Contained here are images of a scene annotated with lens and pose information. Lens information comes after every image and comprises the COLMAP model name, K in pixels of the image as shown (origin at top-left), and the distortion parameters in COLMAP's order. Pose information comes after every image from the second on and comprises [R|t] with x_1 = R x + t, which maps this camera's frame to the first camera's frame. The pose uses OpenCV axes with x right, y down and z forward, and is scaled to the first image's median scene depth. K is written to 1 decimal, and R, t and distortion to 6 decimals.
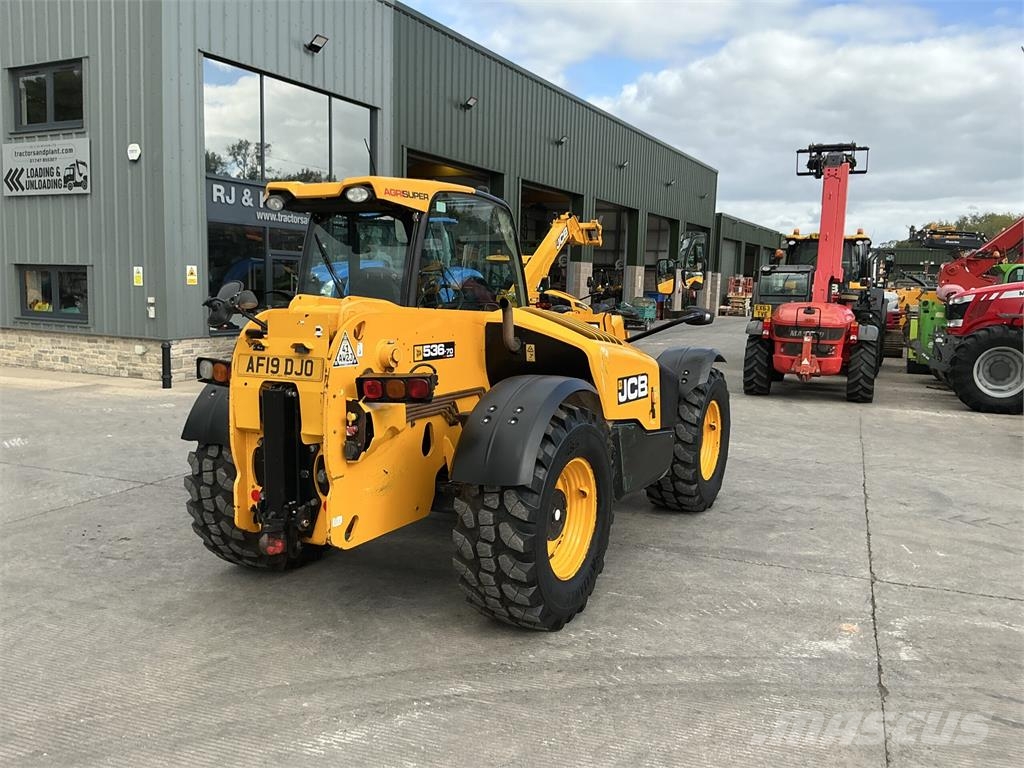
lens RADIAL K [[853.0, 0, 512.4], [0, 853.0, 384.9], [0, 0, 1]] dist [0.142531, -0.302080]
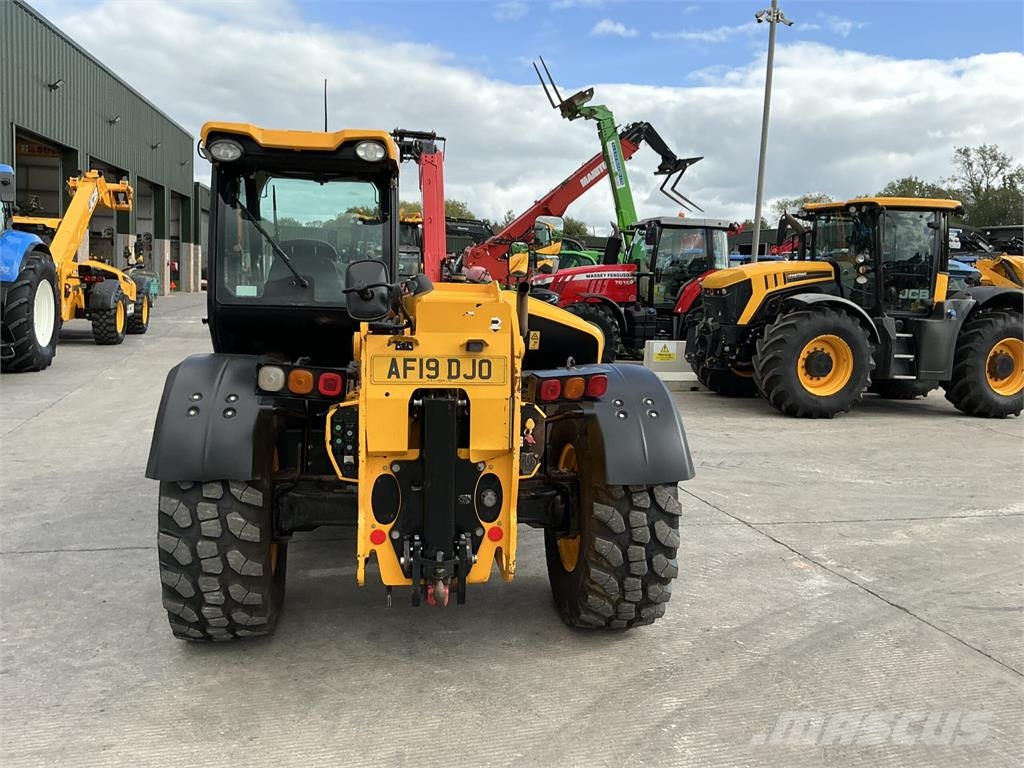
lens RADIAL K [[853.0, 0, 512.4], [0, 853.0, 384.9], [0, 0, 1]] dist [0.142531, -0.302080]
pose [[0.802099, -0.063016, 0.593857, -0.532510], [0.045784, 0.997979, 0.044060, -0.029998], [-0.595433, -0.008151, 0.803364, 0.254307]]
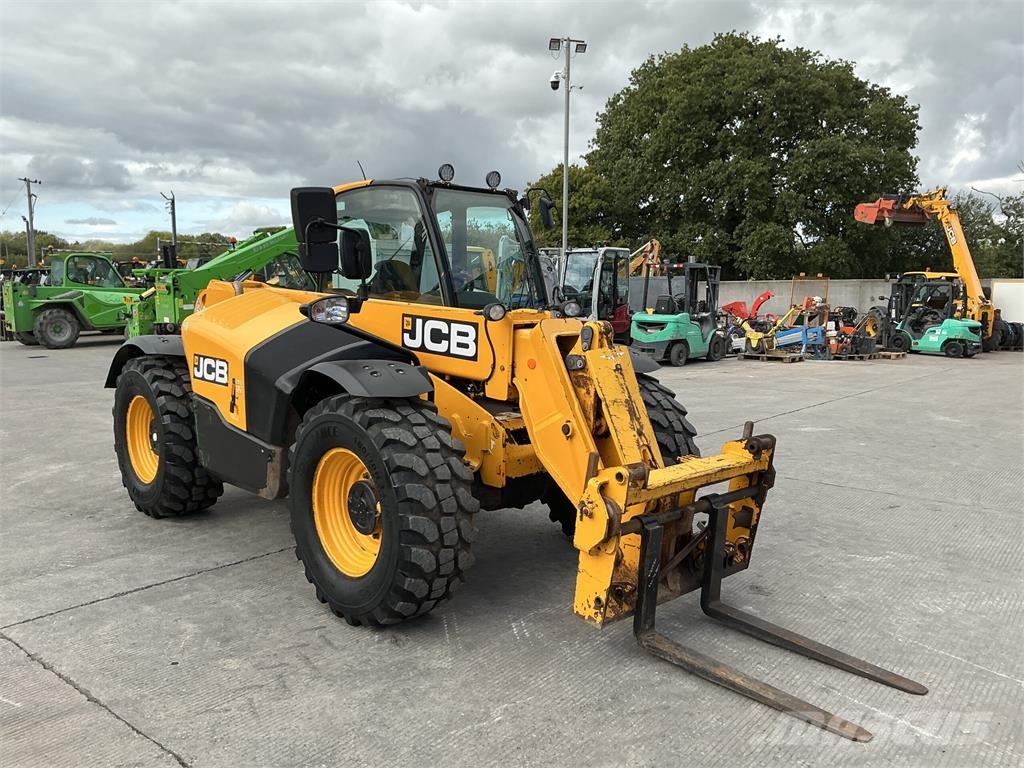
lens RADIAL K [[852.6, 0, 511.2], [0, 852.6, 386.6], [0, 0, 1]] dist [0.097903, -0.193520]
pose [[-0.327385, 0.093514, -0.940252, 0.996032], [-0.121380, 0.982684, 0.139997, -0.163802], [0.937062, 0.159961, -0.310366, 1.679967]]
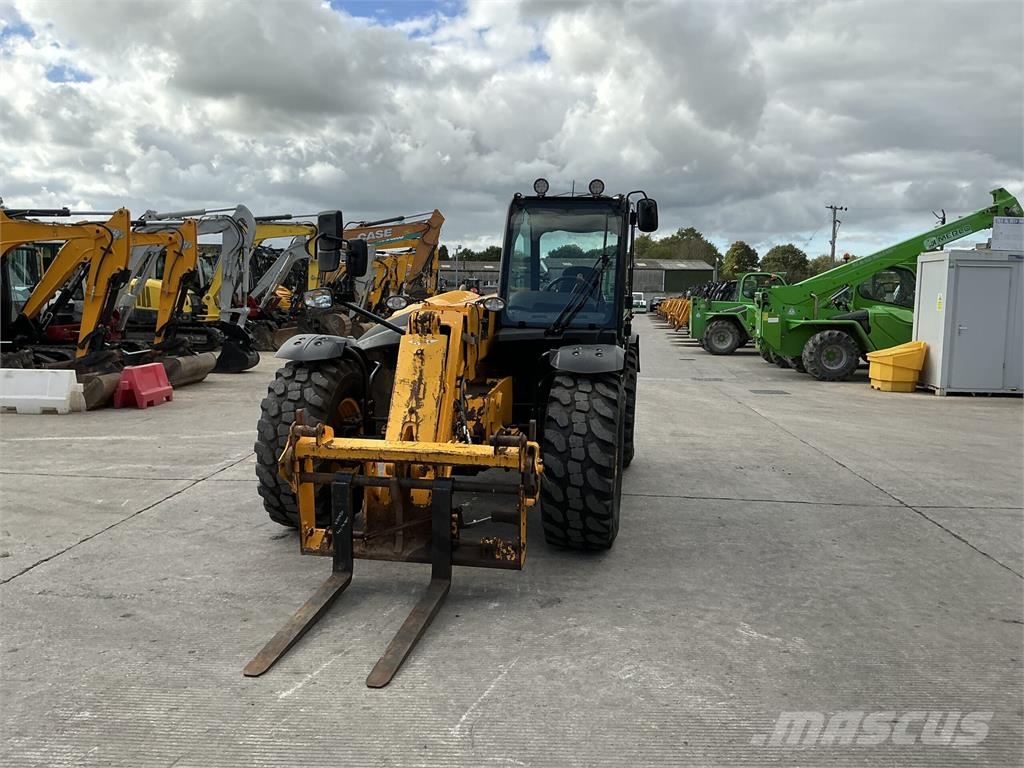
lens RADIAL K [[848.3, 0, 512.9], [0, 848.3, 379.6], [0, 0, 1]] dist [0.137363, -0.281691]
pose [[-0.950298, -0.009344, -0.311202, 0.377847], [-0.076490, 0.975921, 0.204271, -0.246871], [0.301800, 0.217922, -0.928131, 2.412270]]
